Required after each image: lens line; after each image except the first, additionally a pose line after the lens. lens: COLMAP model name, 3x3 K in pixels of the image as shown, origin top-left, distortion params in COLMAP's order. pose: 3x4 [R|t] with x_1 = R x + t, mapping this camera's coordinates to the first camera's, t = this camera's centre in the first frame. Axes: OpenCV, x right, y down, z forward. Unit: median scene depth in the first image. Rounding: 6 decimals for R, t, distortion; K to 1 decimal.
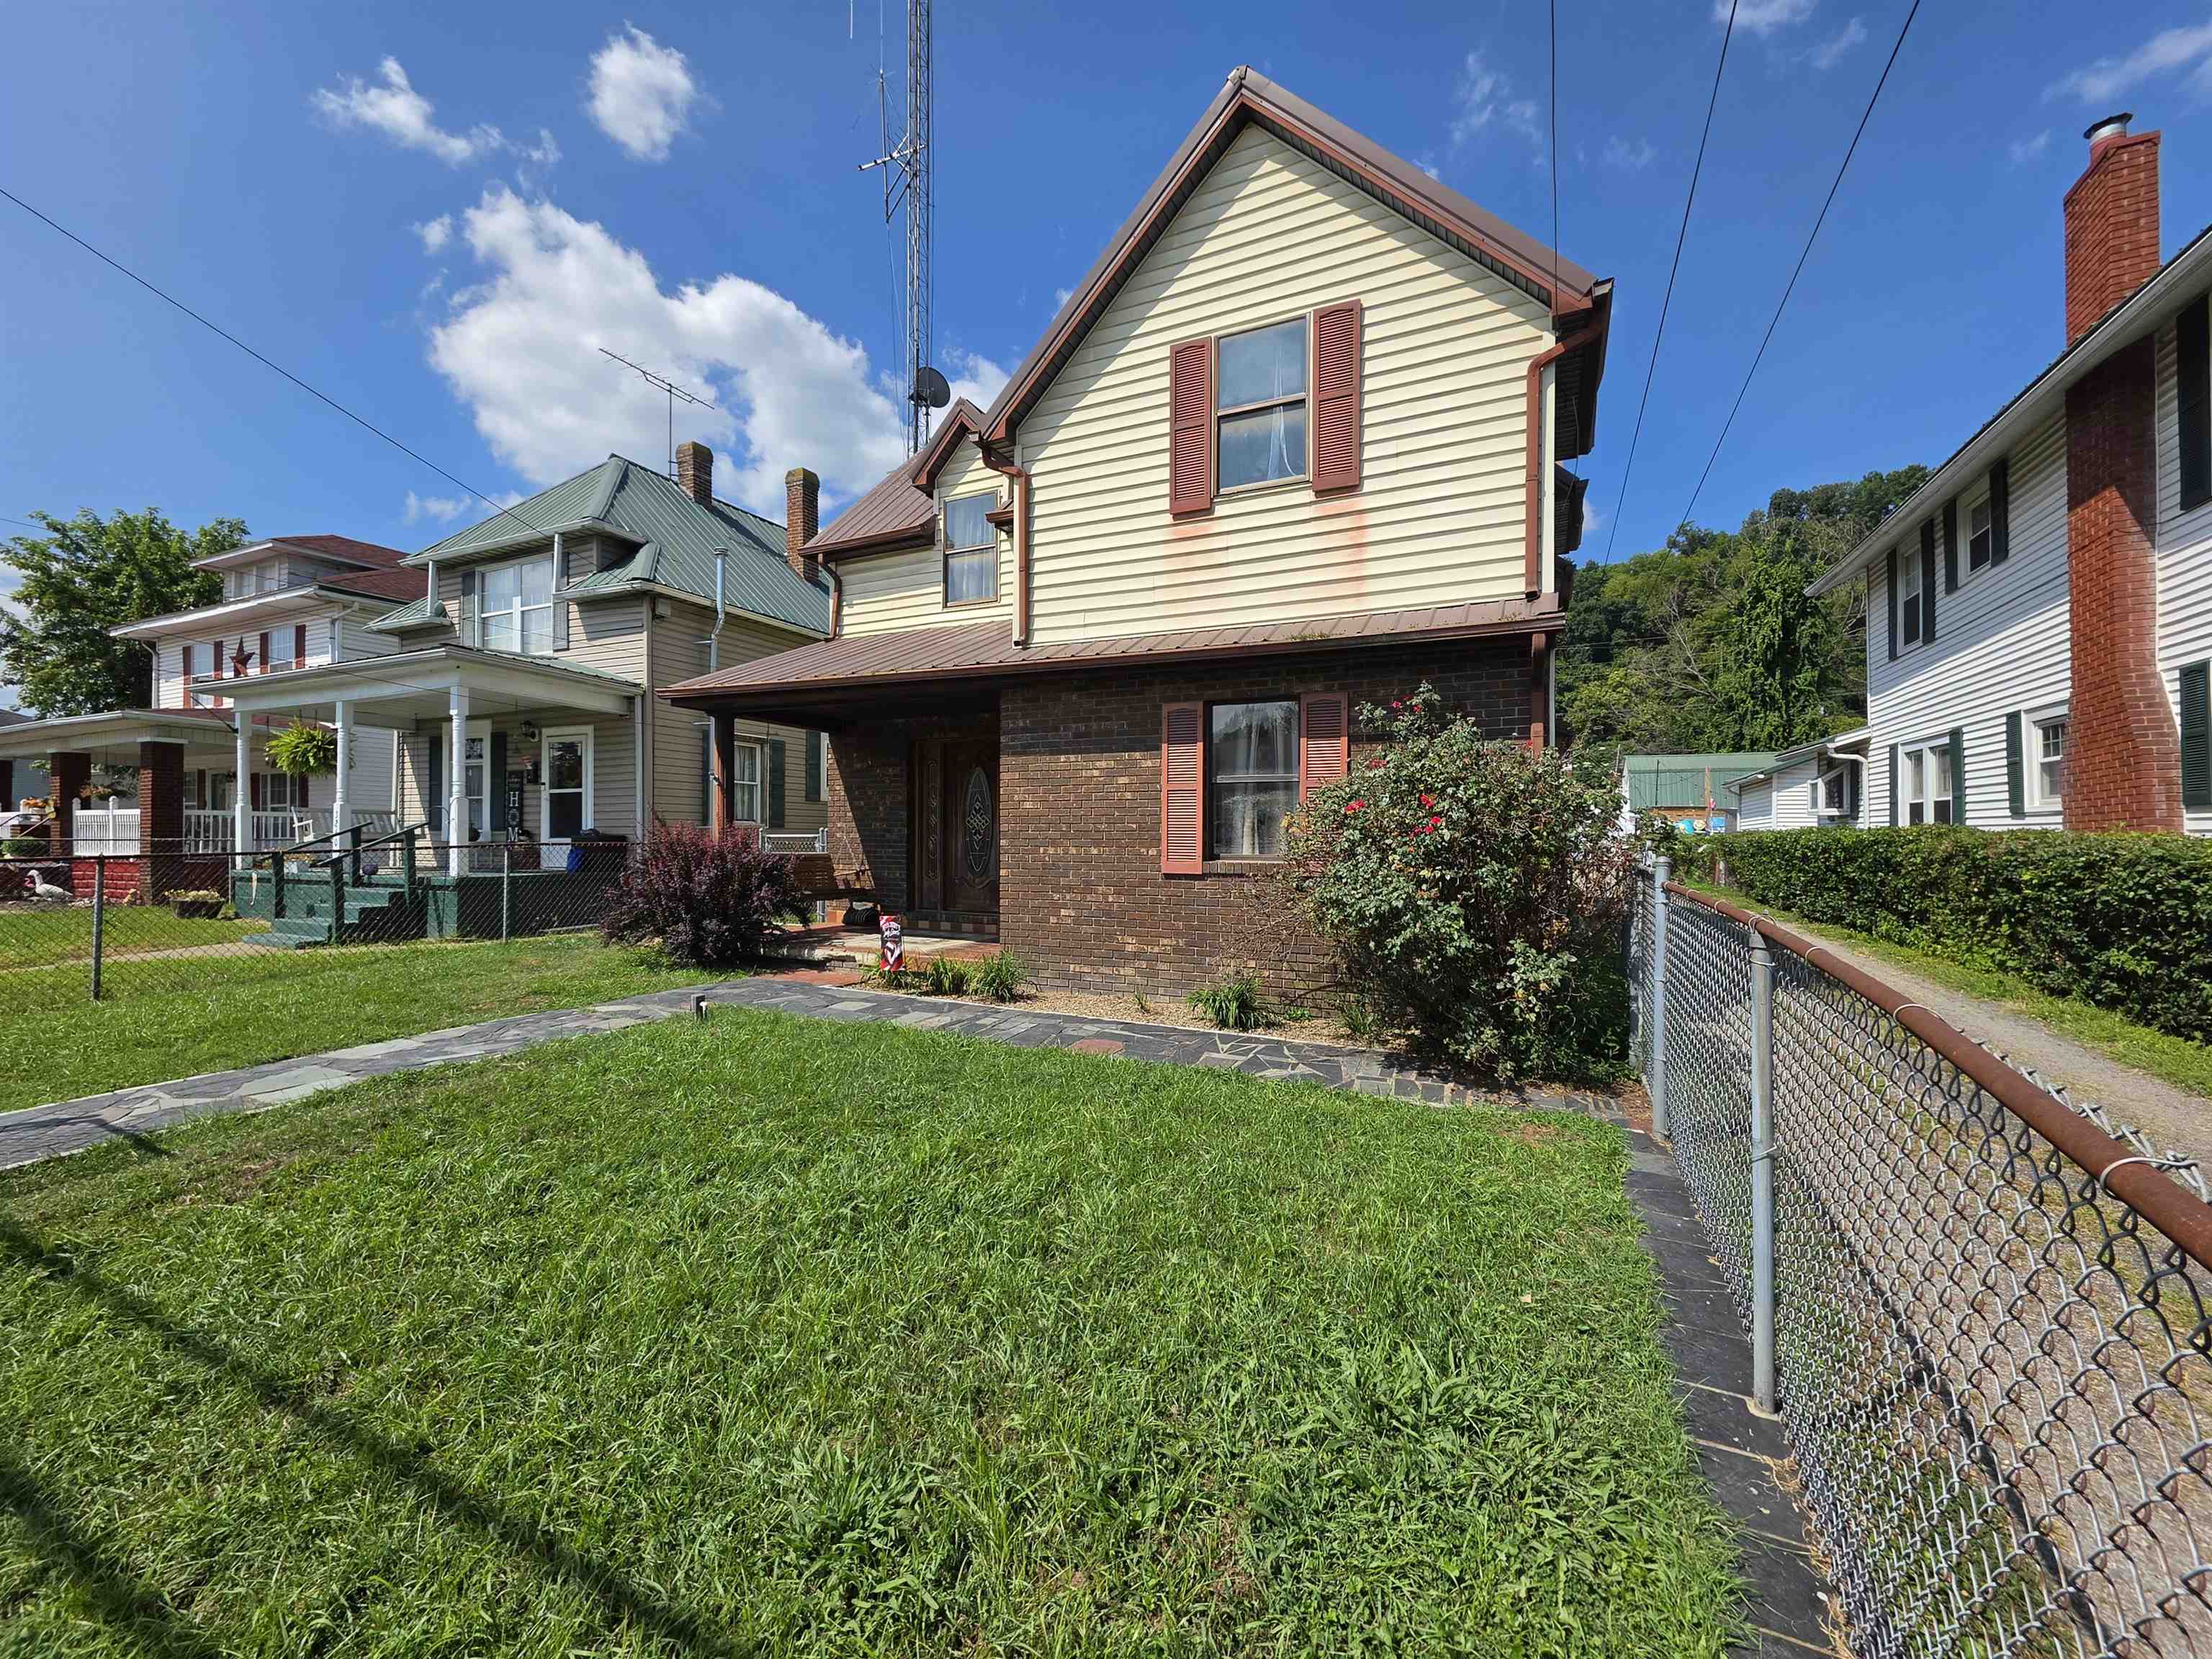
lens RADIAL K [[884.7, 0, 1100.3], [0, 884.7, 836.6], [0, 0, 1]] dist [-0.000552, 0.000388]
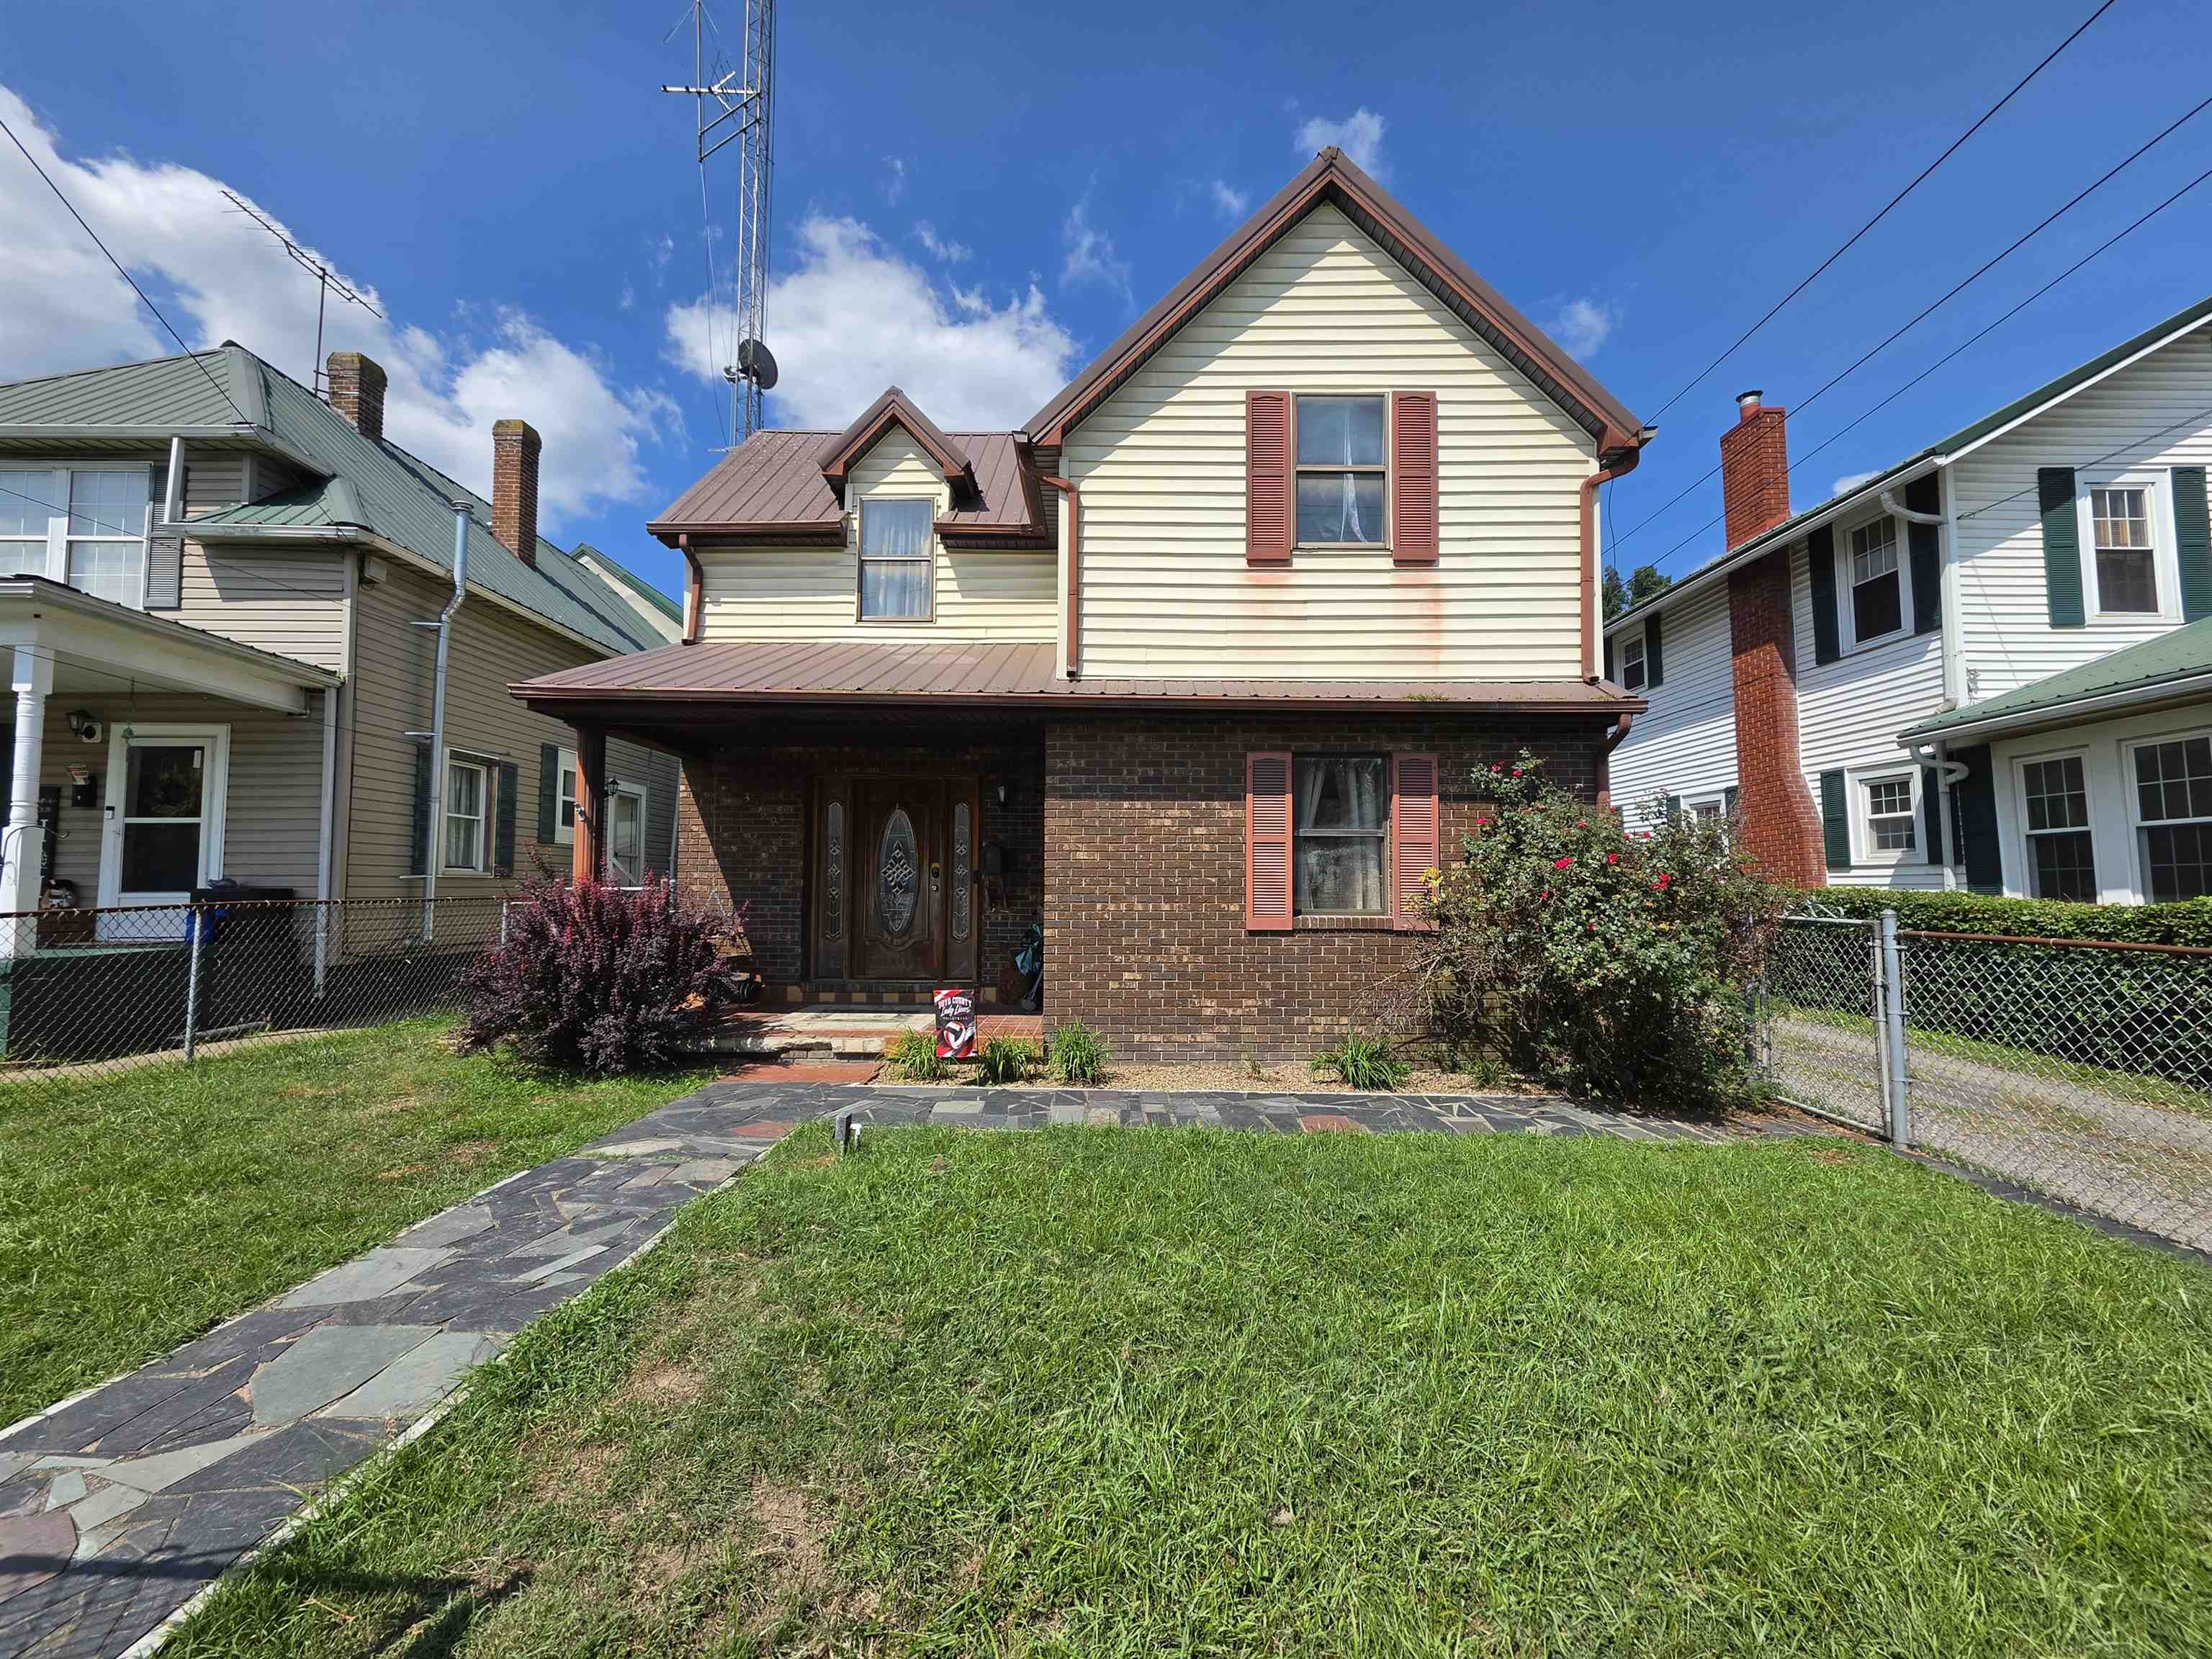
lens RADIAL K [[884.7, 0, 1100.3], [0, 884.7, 836.6], [0, 0, 1]] dist [-0.000552, 0.000388]
pose [[0.904208, 0.023197, 0.426463, -0.472826], [0.000553, 0.998459, -0.055483, -0.005789], [-0.427093, 0.050404, 0.902802, 0.205595]]
